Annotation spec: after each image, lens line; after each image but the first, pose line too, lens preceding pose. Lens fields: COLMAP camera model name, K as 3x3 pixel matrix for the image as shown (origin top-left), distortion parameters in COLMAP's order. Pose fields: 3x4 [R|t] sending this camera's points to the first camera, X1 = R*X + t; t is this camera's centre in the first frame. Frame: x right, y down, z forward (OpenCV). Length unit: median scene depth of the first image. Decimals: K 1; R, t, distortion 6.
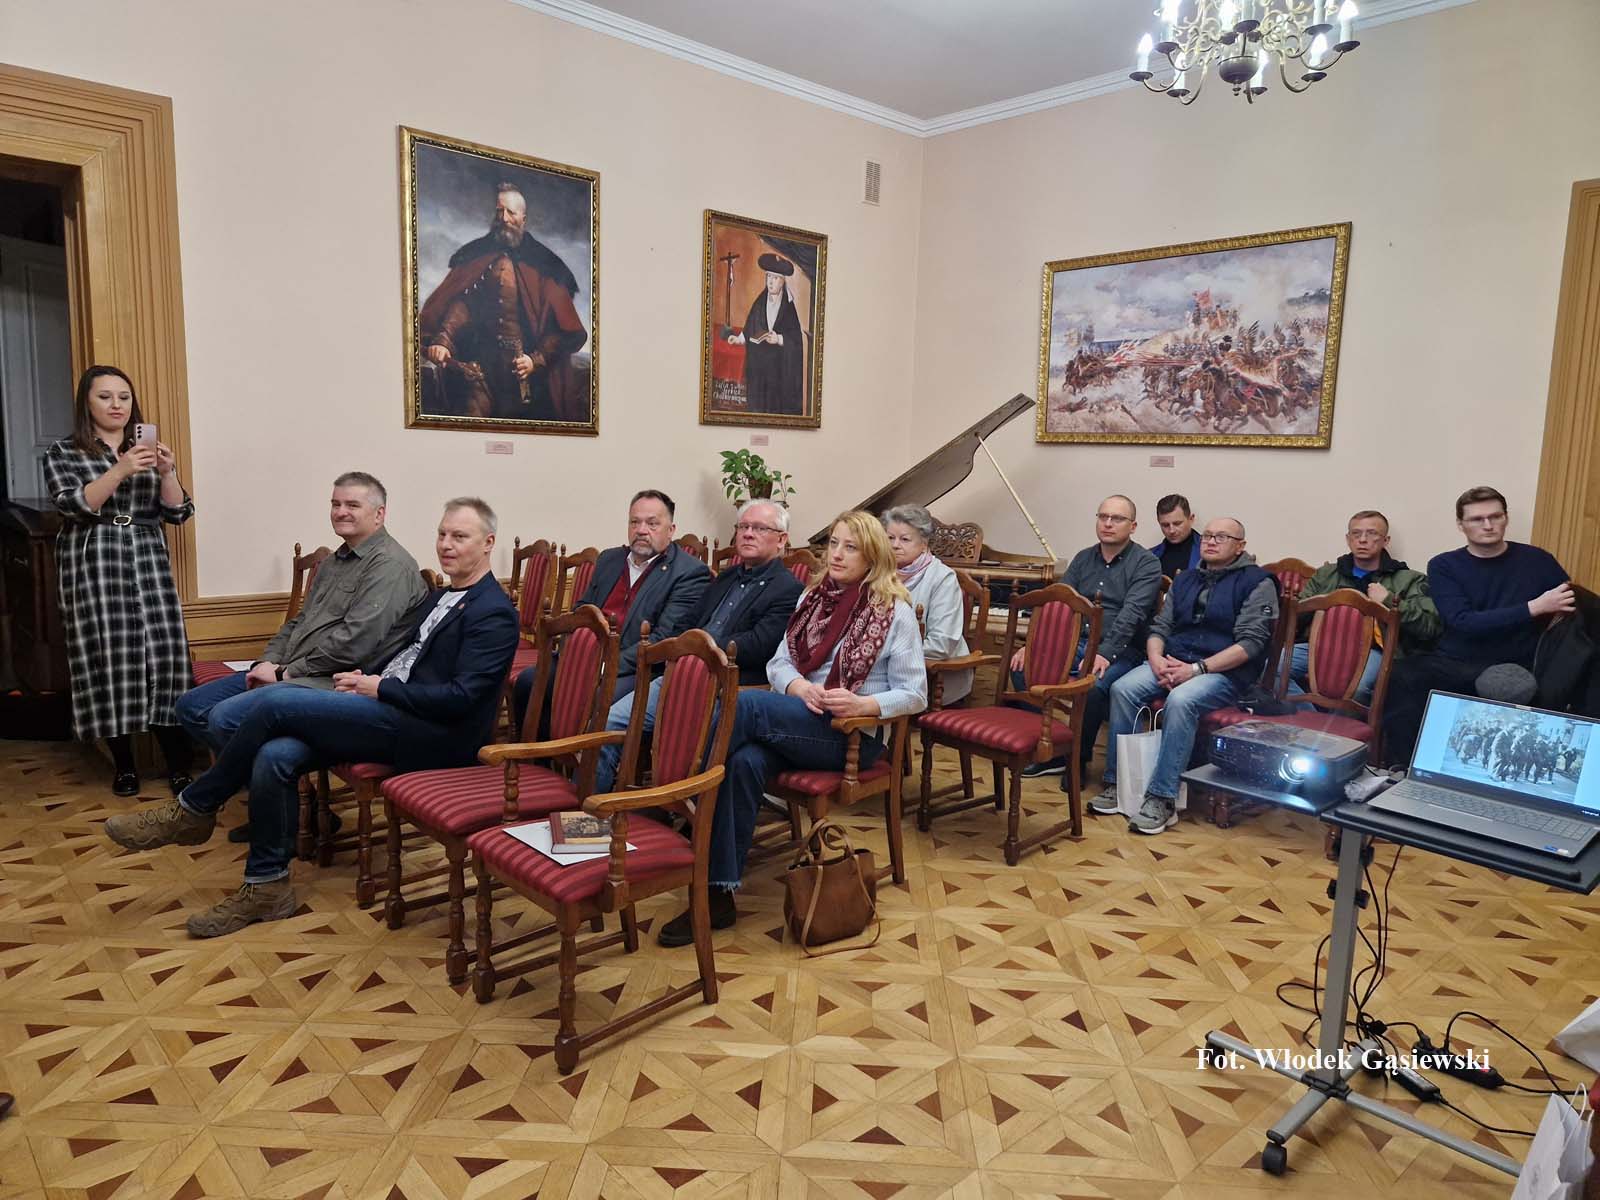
lens RADIAL K [[1054.7, 0, 800.0], [0, 1054.7, 600.0], [0, 0, 1]] dist [0.061111, -0.049171]
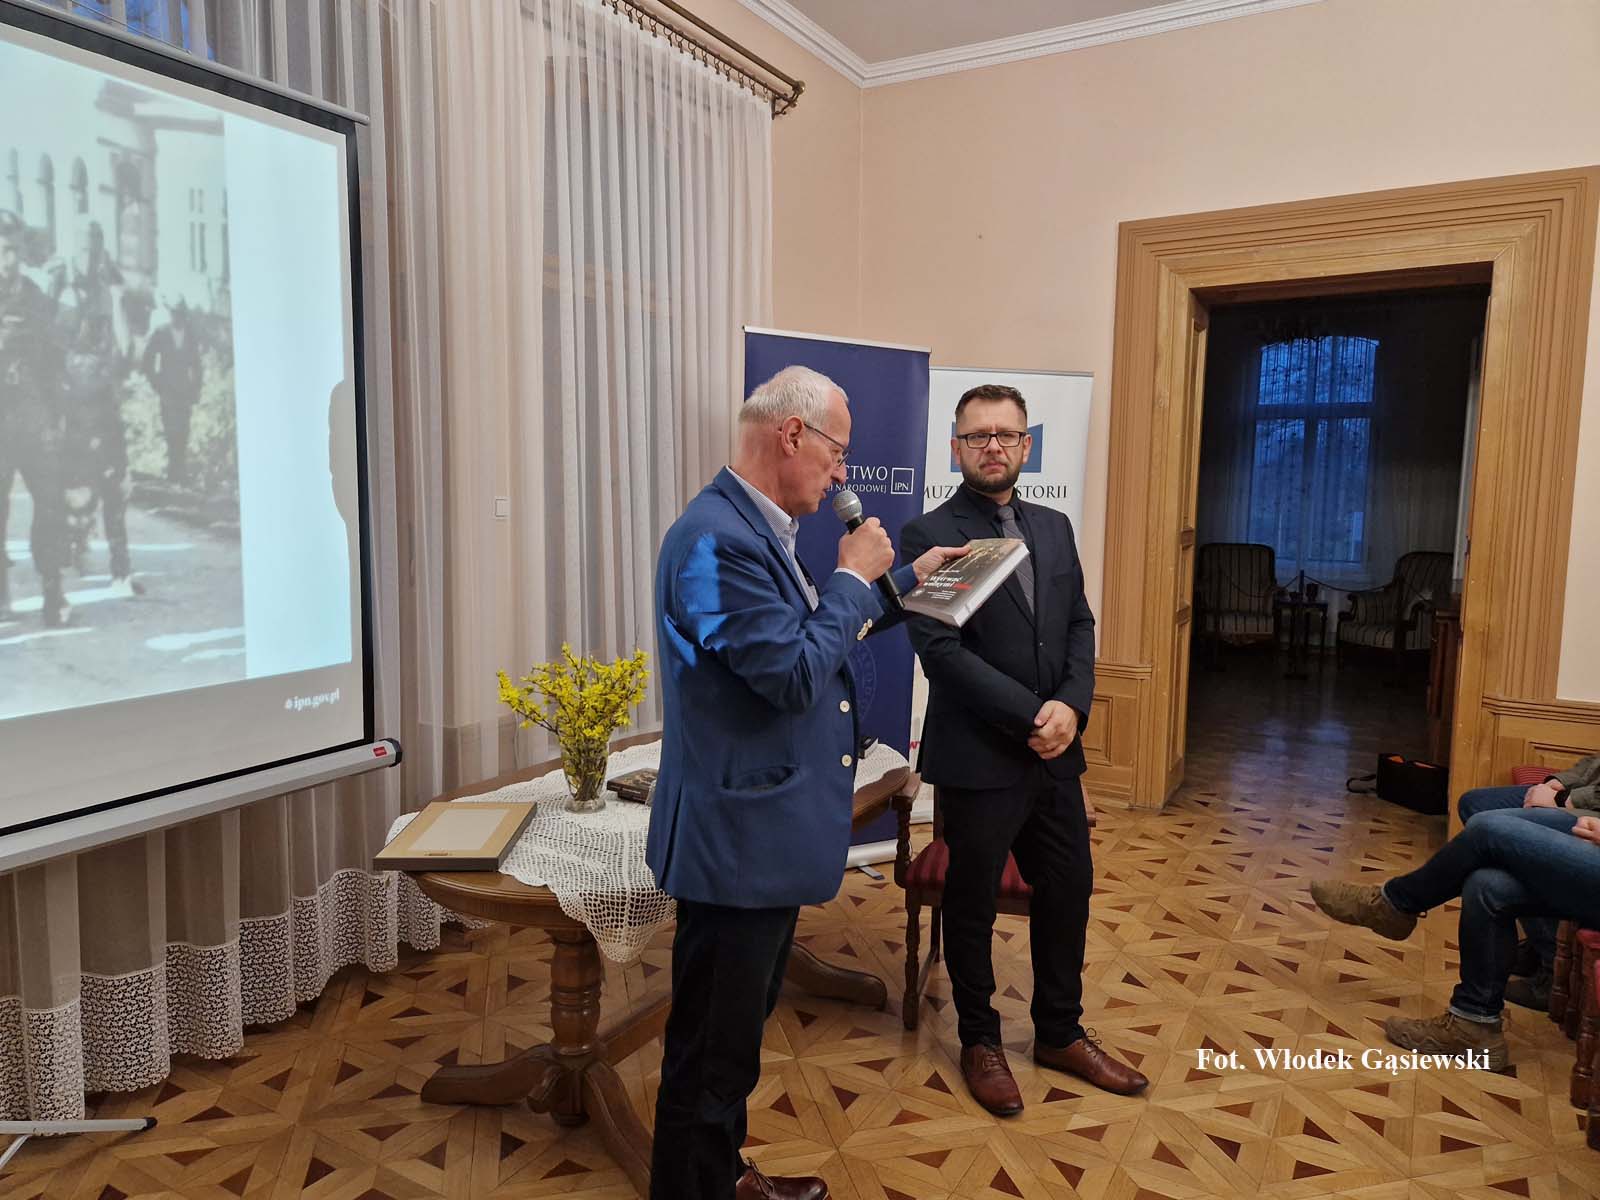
lens RADIAL K [[1065.3, 0, 819.2], [0, 1065.3, 597.3], [0, 0, 1]] dist [0.068196, -0.051450]
pose [[0.302785, 0.072711, -0.950281, 0.101052], [-0.140071, 0.989653, 0.031094, -0.022654], [0.942710, 0.123692, 0.309837, 0.084046]]
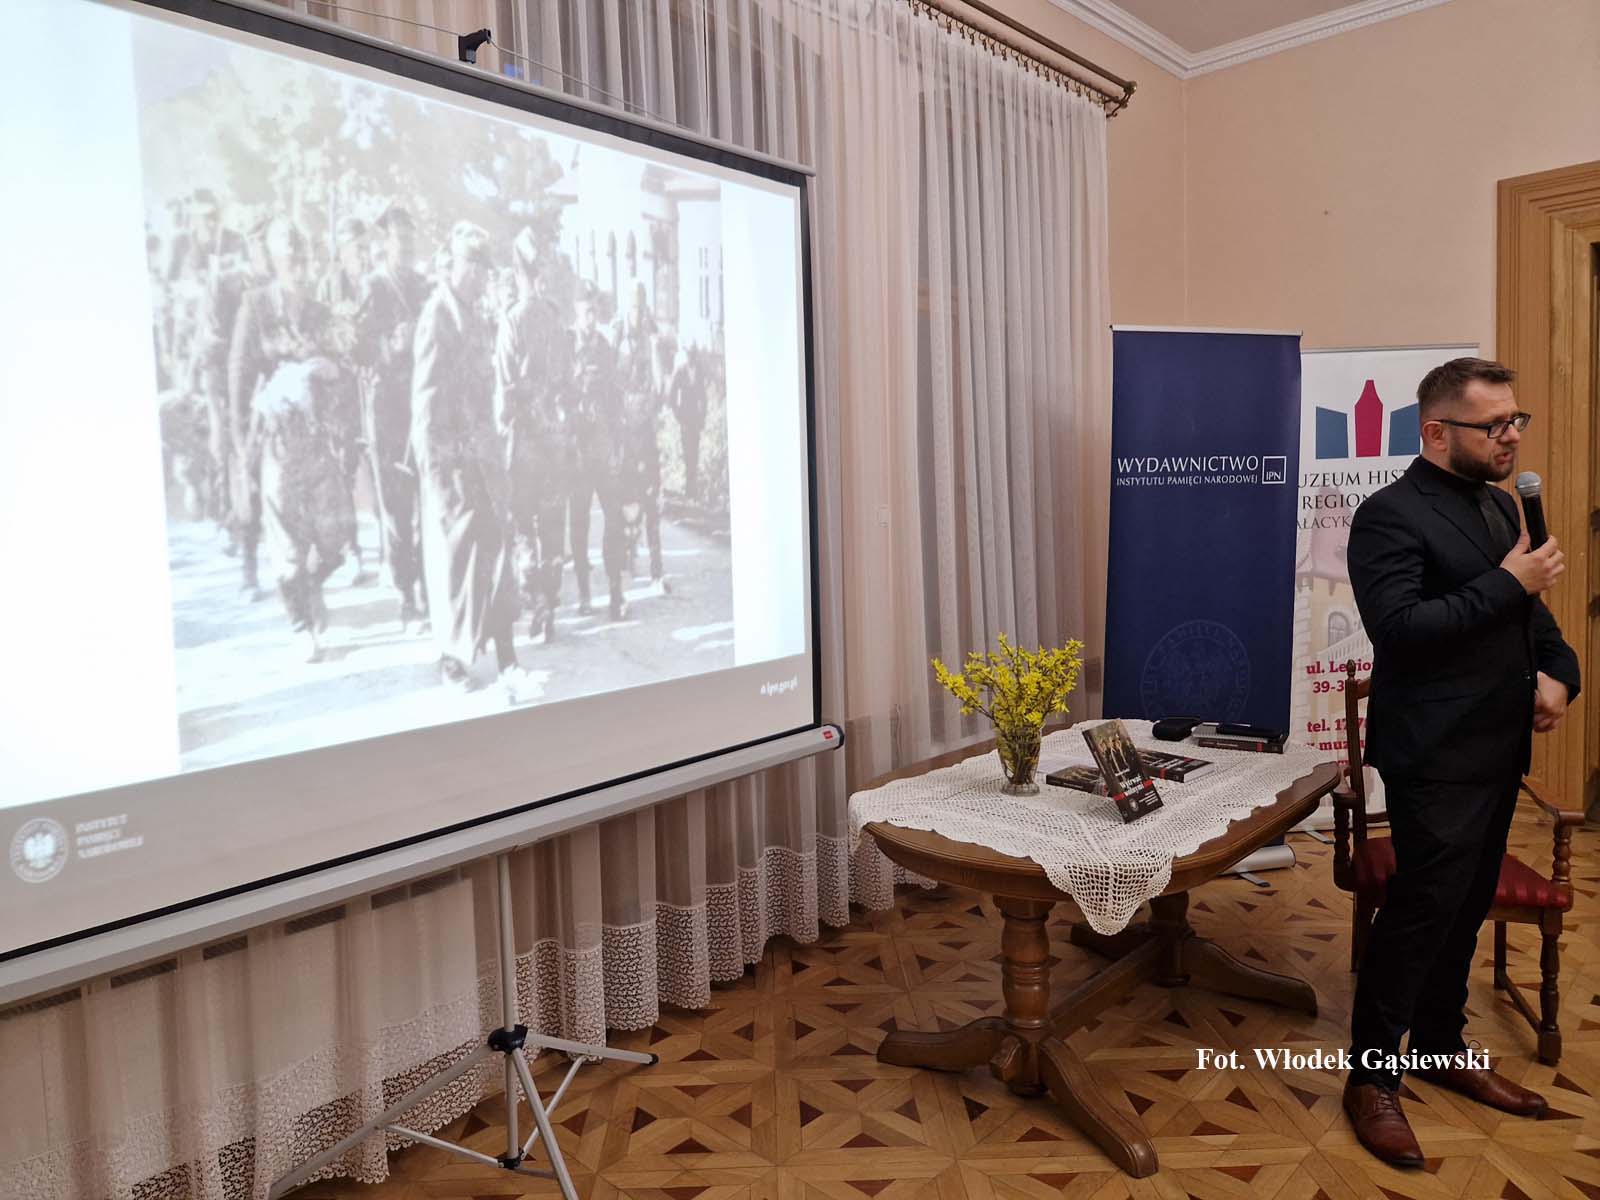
lens RADIAL K [[1073.5, 0, 793.6], [0, 1073.5, 575.7], [0, 0, 1]] dist [0.071064, -0.061561]
pose [[0.066493, 0.034994, -0.997173, 0.113691], [-0.106914, 0.993881, 0.027749, -0.004023], [0.992042, 0.104767, 0.069828, -0.000545]]
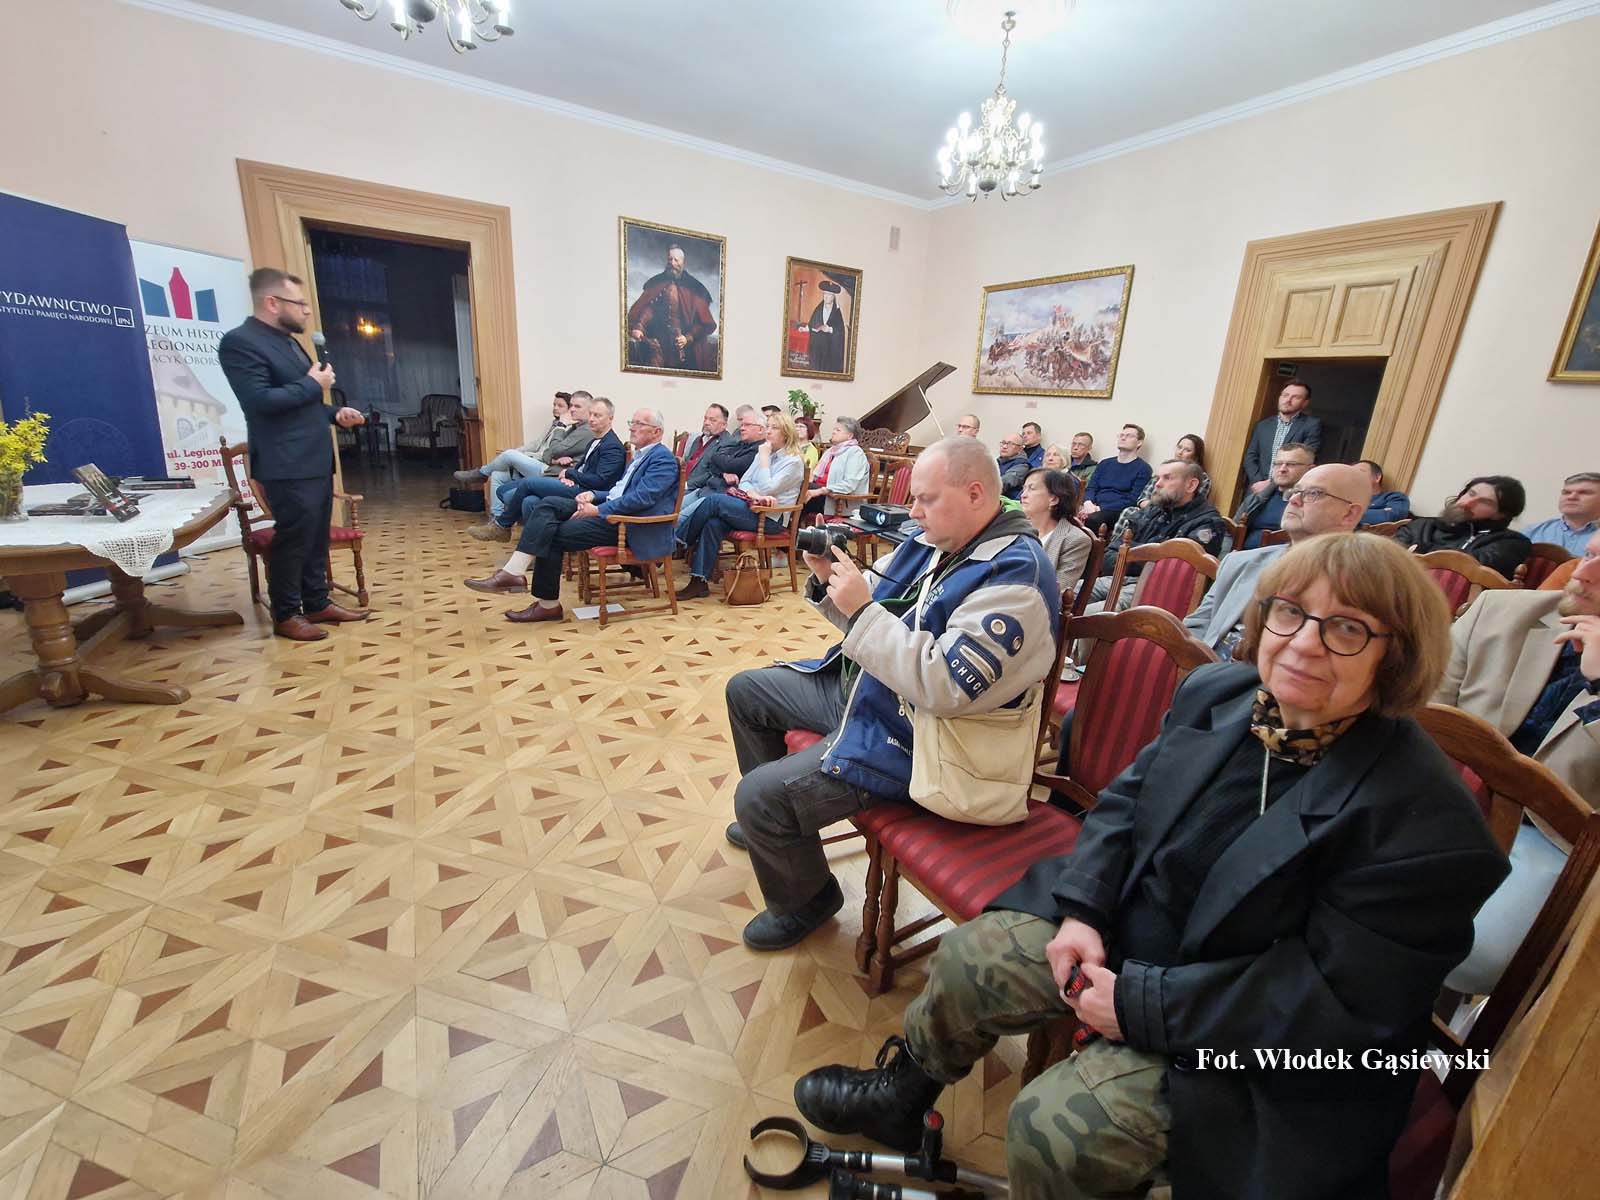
lens RADIAL K [[639.0, 0, 814.4], [0, 639.0, 583.9], [0, 0, 1]] dist [0.002986, -0.004857]
pose [[0.979410, 0.086631, -0.182348, 0.230130], [-0.061914, 0.988616, 0.137130, 0.045216], [0.192152, -0.123016, 0.973624, -0.158968]]
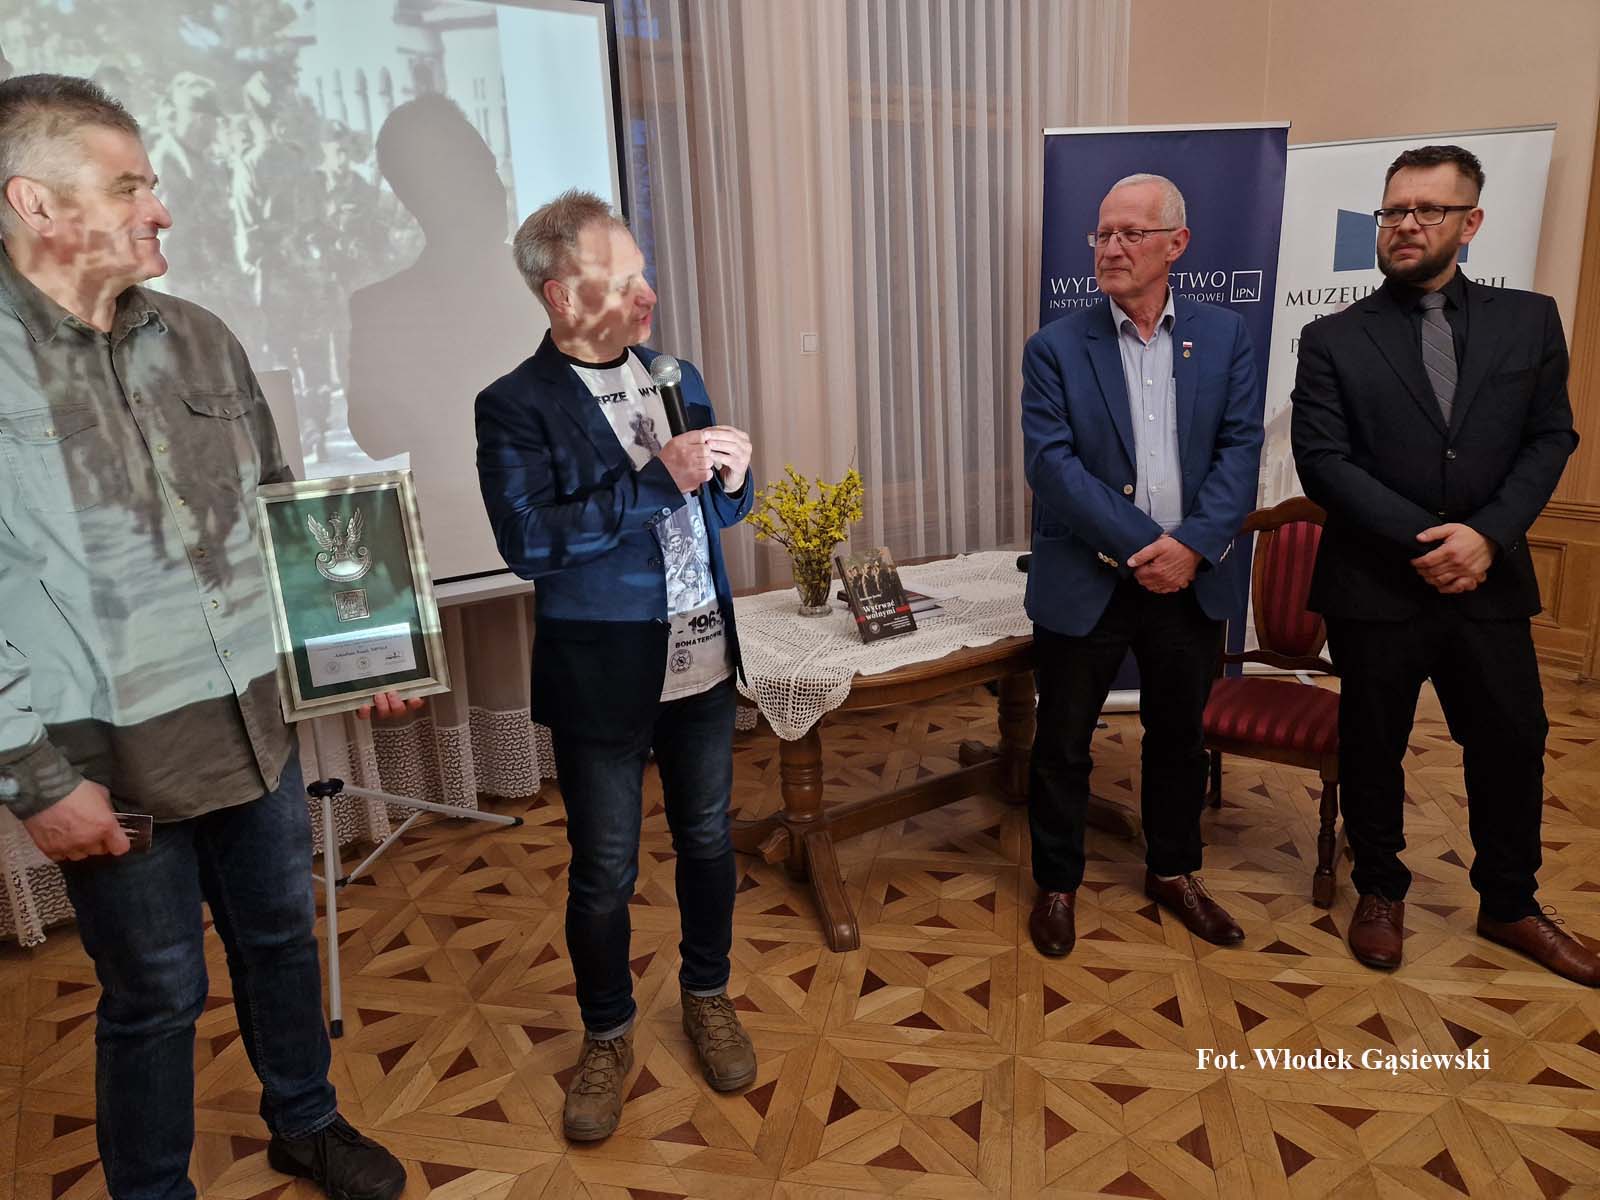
lens RADIAL K [[1067.6, 0, 802.8], [0, 1067.6, 593.7], [0, 0, 1]] dist [0.058747, -0.040059]
pose [[-0.167579, 0.205027, -0.964303, 0.126772], [-0.099052, 0.969685, 0.223385, -0.026180], [0.980870, 0.132950, -0.142190, 0.206832]]
